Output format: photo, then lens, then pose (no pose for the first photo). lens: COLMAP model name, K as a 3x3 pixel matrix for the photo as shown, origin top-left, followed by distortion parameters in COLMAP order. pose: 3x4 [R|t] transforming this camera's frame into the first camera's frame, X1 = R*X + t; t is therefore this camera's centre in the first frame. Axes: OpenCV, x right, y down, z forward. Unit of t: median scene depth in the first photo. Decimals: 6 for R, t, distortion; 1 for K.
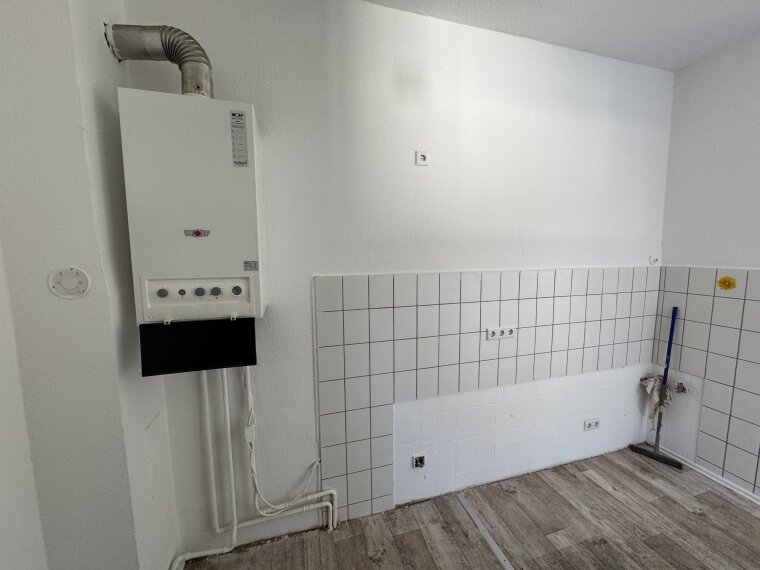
lens RADIAL K [[303.5, 0, 380.0], [0, 303.5, 285.0], [0, 0, 1]] dist [0.001467, -0.000208]
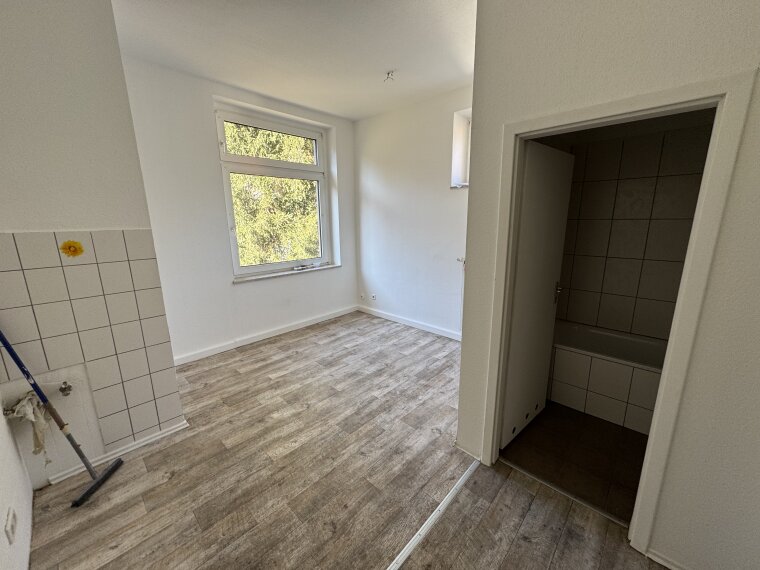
lens RADIAL K [[303.5, 0, 380.0], [0, 303.5, 285.0], [0, 0, 1]] dist [0.001467, -0.000208]
pose [[-0.491732, -0.174251, 0.853133, -0.036102], [0.113643, 0.958549, 0.261284, -0.034323], [-0.863299, 0.225434, -0.451547, 0.688631]]
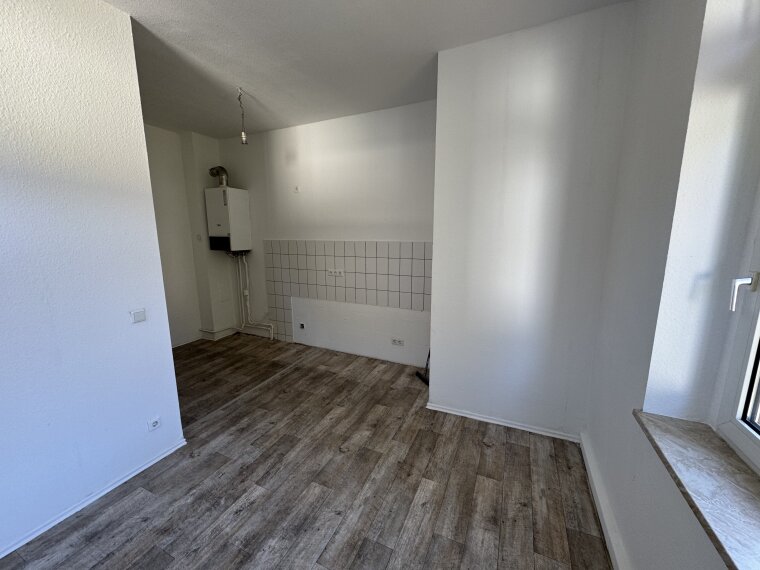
lens RADIAL K [[303.5, 0, 380.0], [0, 303.5, 285.0], [0, 0, 1]] dist [0.001467, -0.000208]
pose [[0.749006, 0.121003, -0.651421, 1.949484], [-0.074637, 0.992333, 0.098511, 0.022052], [0.658346, -0.025165, 0.752294, -0.284226]]
